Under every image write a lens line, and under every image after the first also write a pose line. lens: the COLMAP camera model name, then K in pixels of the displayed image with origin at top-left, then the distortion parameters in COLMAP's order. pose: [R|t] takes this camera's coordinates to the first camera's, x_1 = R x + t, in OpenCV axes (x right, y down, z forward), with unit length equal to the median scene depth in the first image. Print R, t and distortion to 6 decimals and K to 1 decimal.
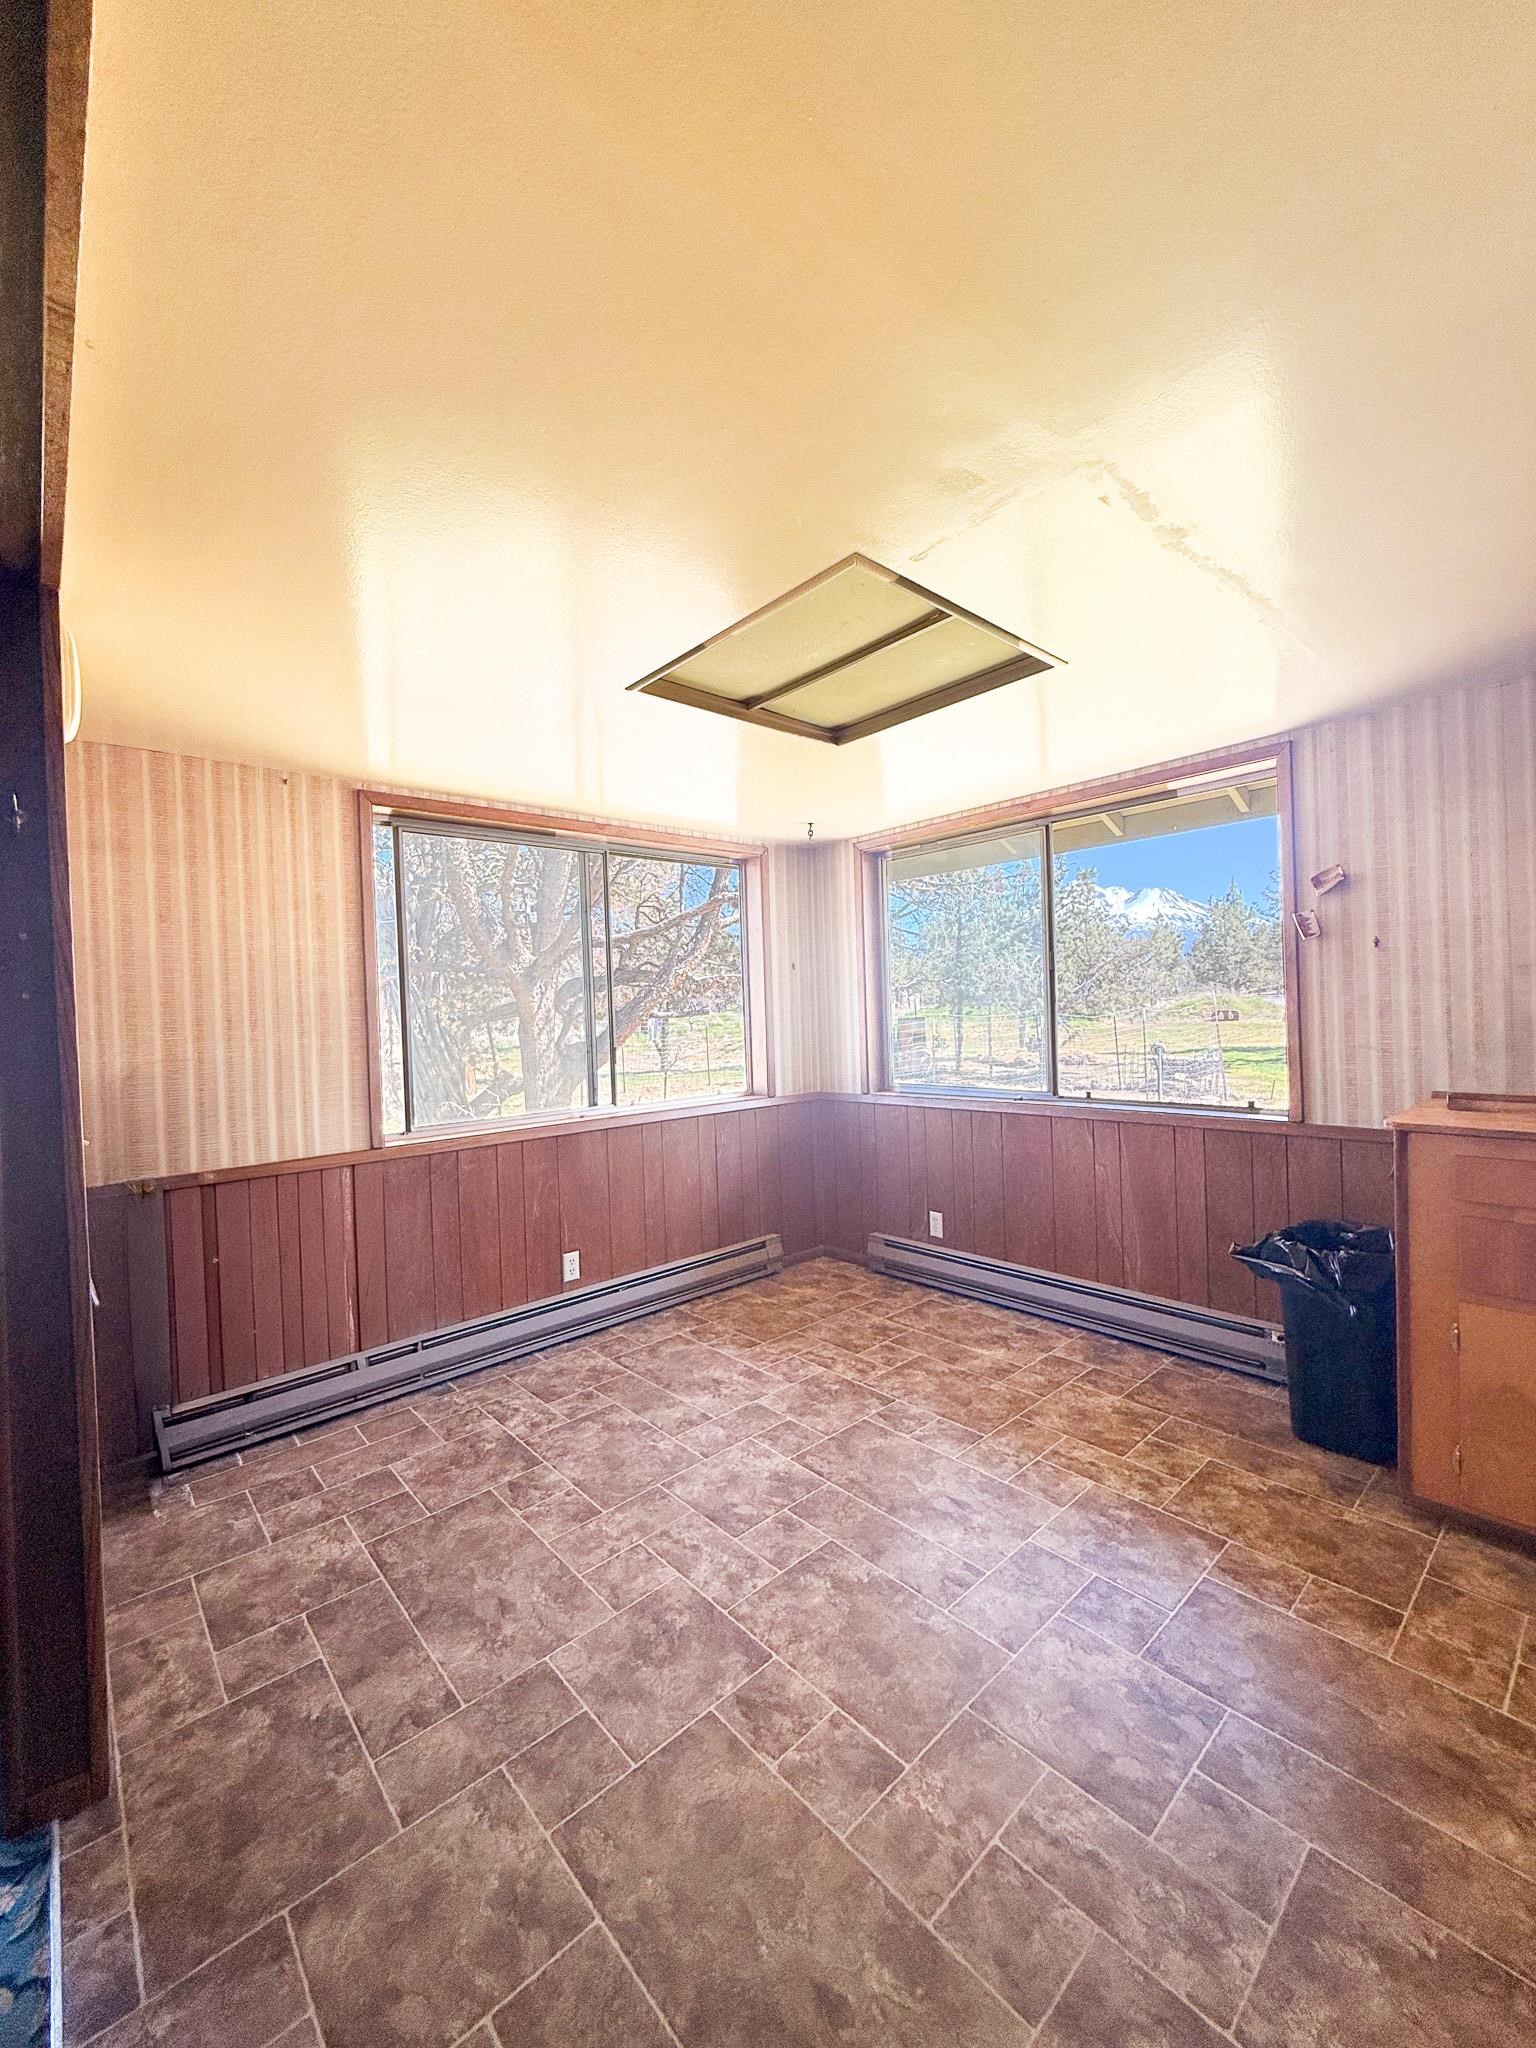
lens RADIAL K [[817.0, 0, 765.2], [0, 817.0, 1019.2], [0, 0, 1]] dist [-0.000461, -0.000350]
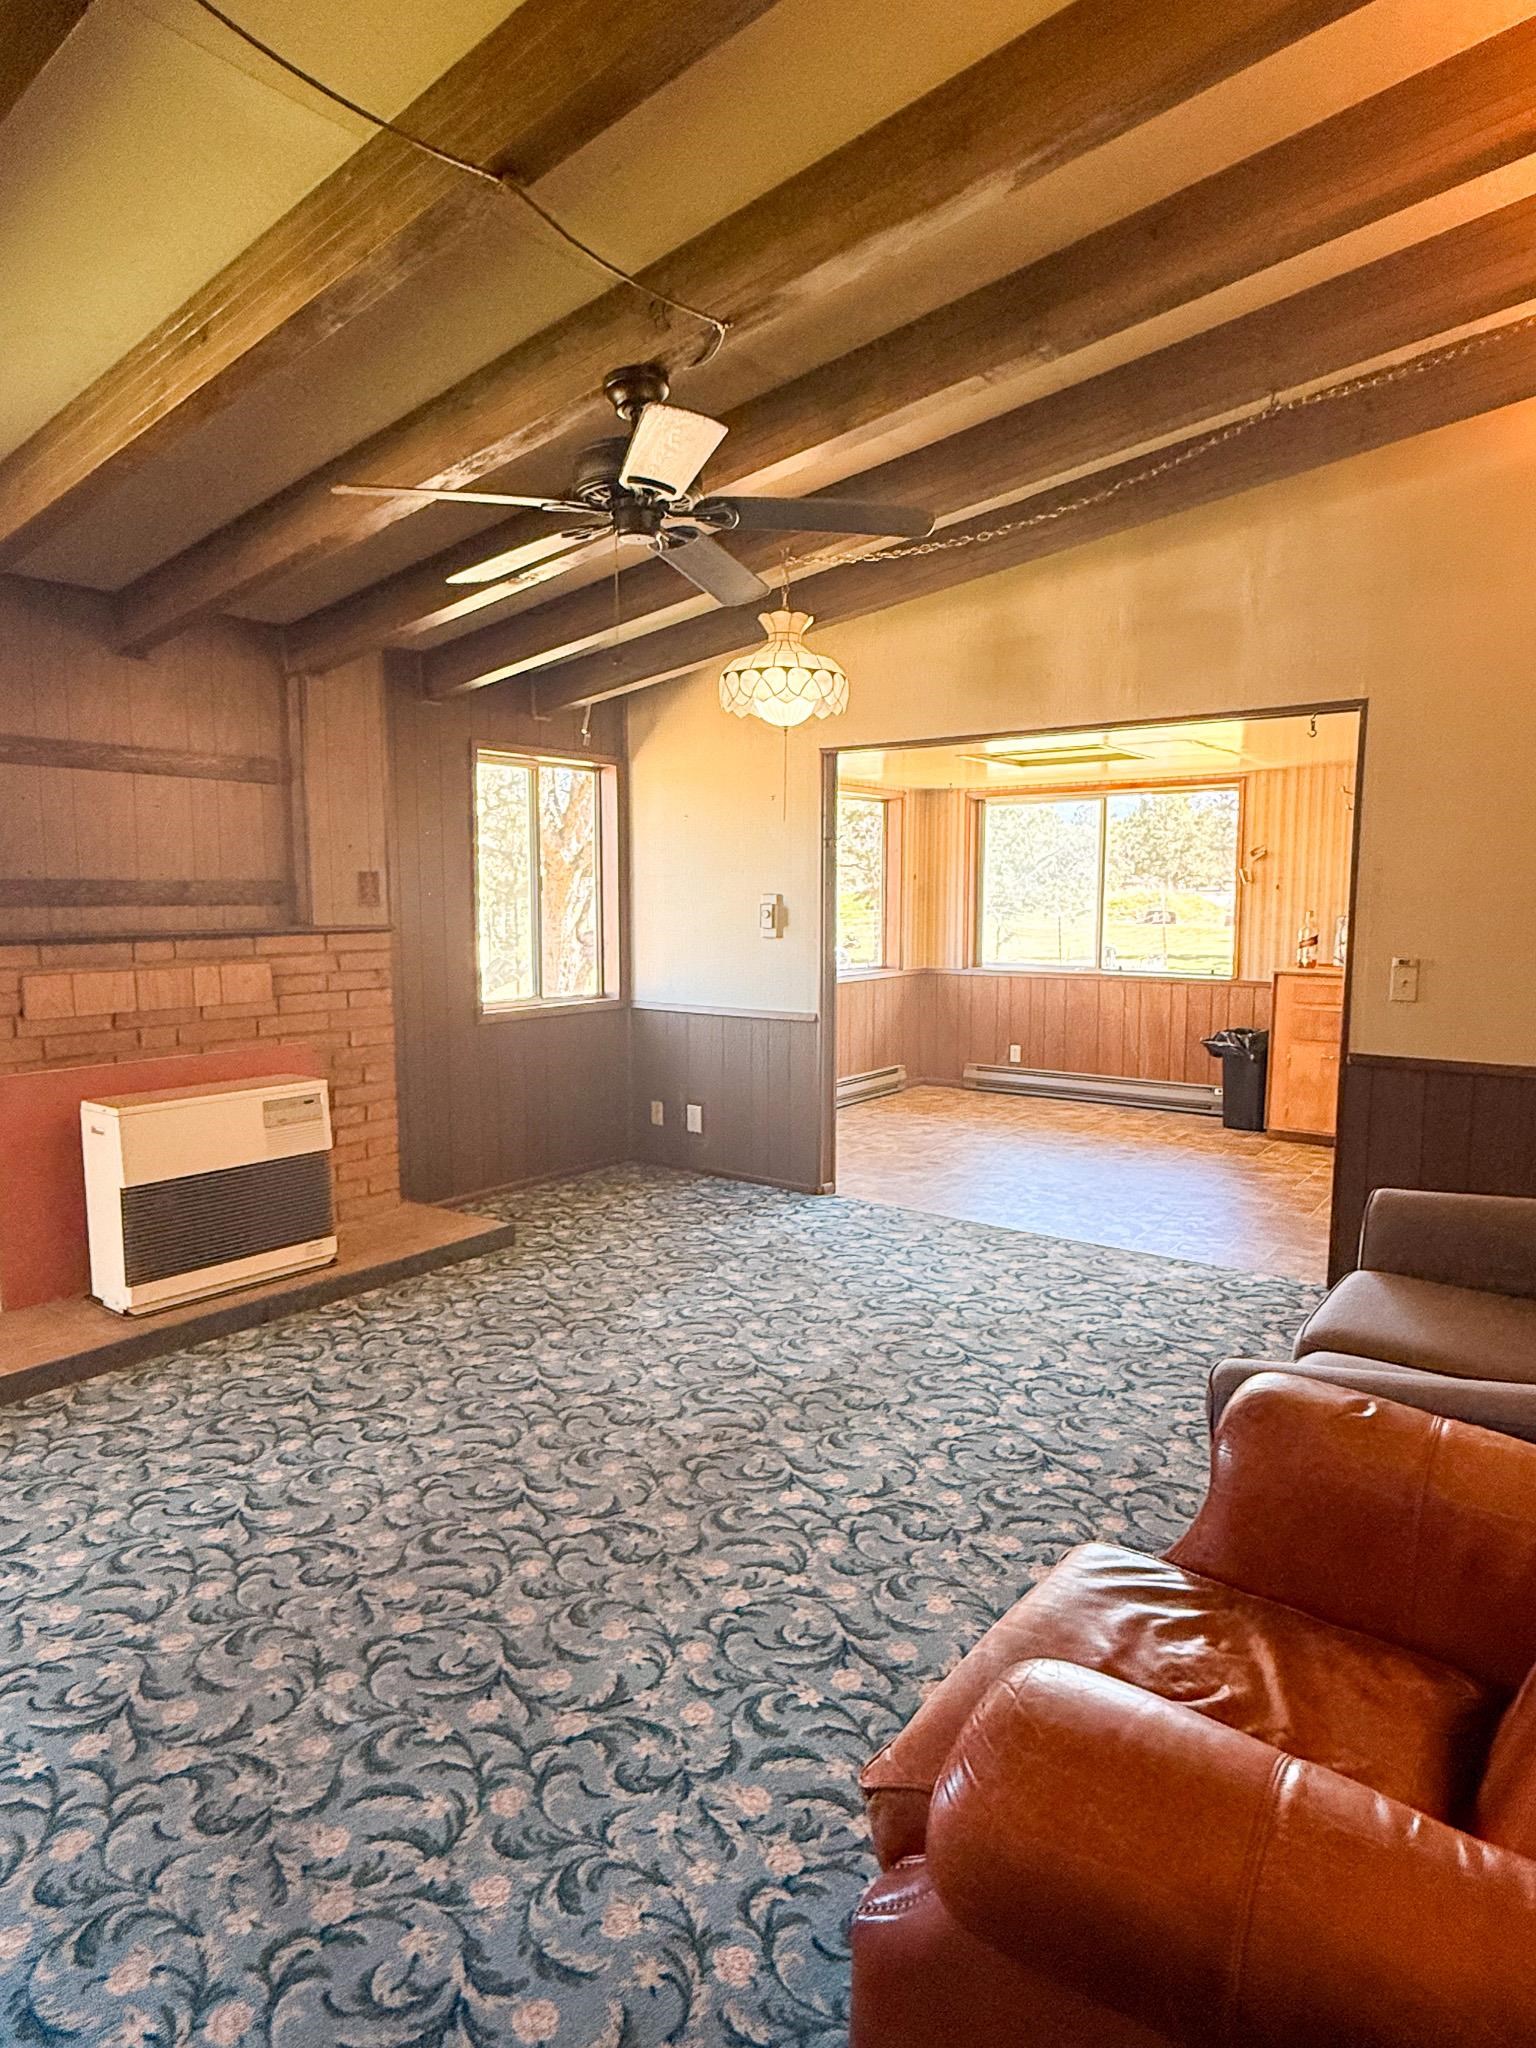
lens RADIAL K [[1188.3, 0, 760.0], [0, 1188.3, 1023.4], [0, 0, 1]] dist [0.000722, -0.001196]
pose [[0.980640, 0.011514, 0.195479, -0.905646], [-0.030761, 0.994934, 0.095711, -0.002895], [-0.193387, -0.099872, 0.976026, -1.394599]]
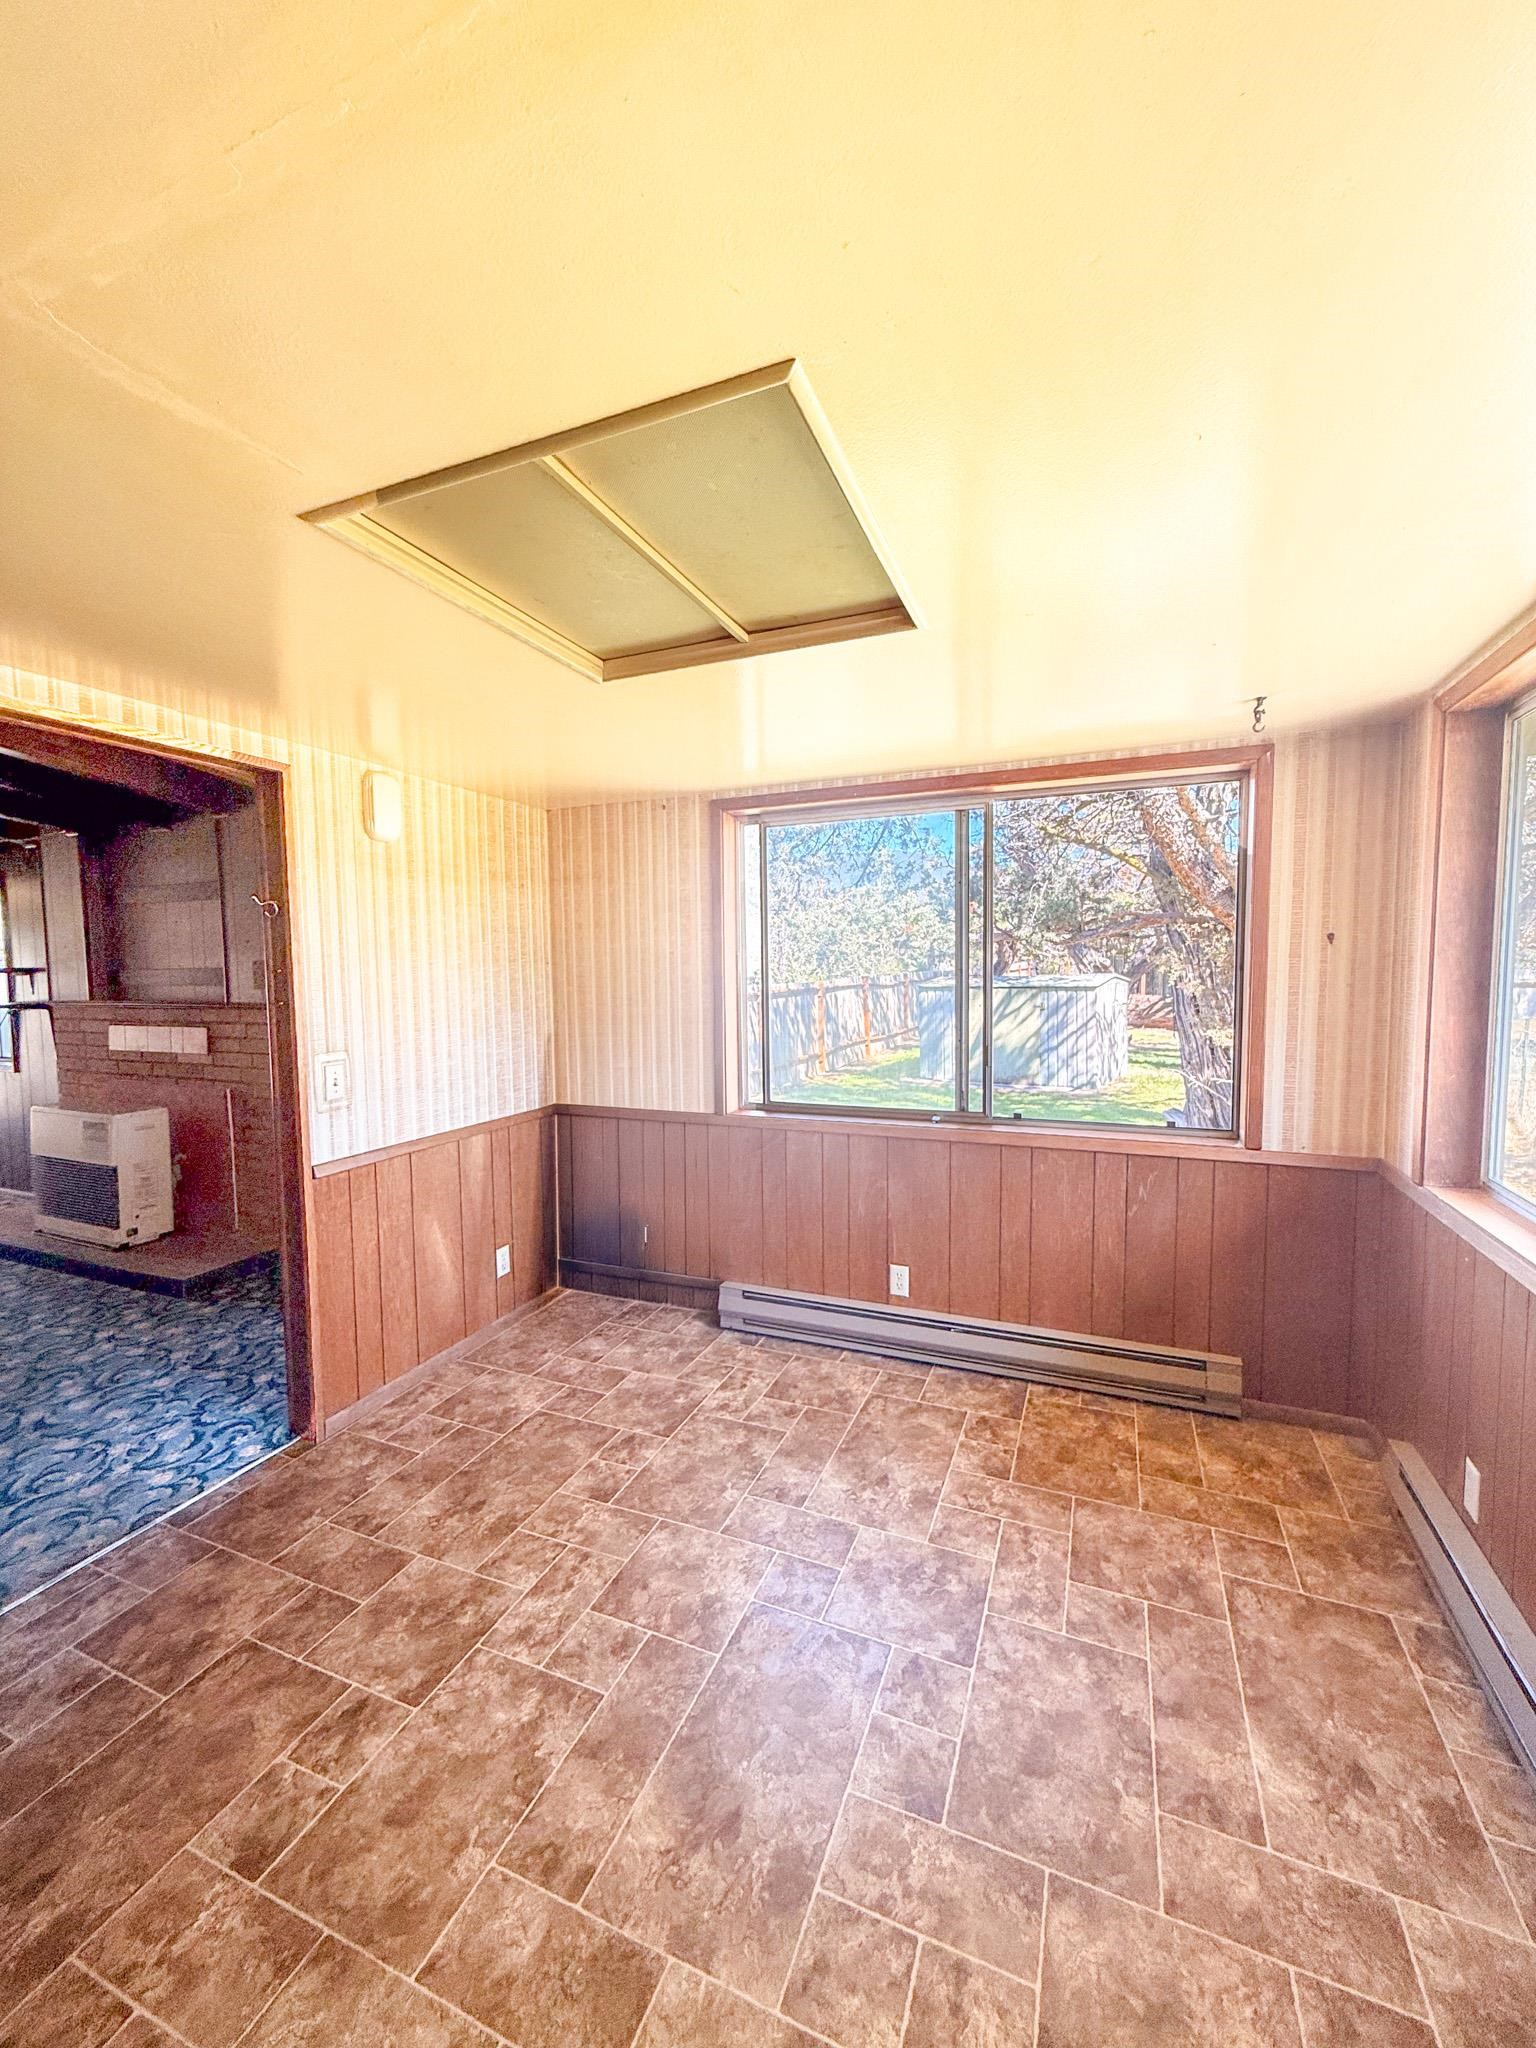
lens RADIAL K [[817.0, 0, 765.2], [0, 817.0, 1019.2], [0, 0, 1]] dist [-0.000461, -0.000350]
pose [[0.427601, 0.088139, -0.899660, 0.574697], [-0.011550, 0.995687, 0.092057, -0.081597], [0.903894, -0.028973, 0.426775, 0.563780]]
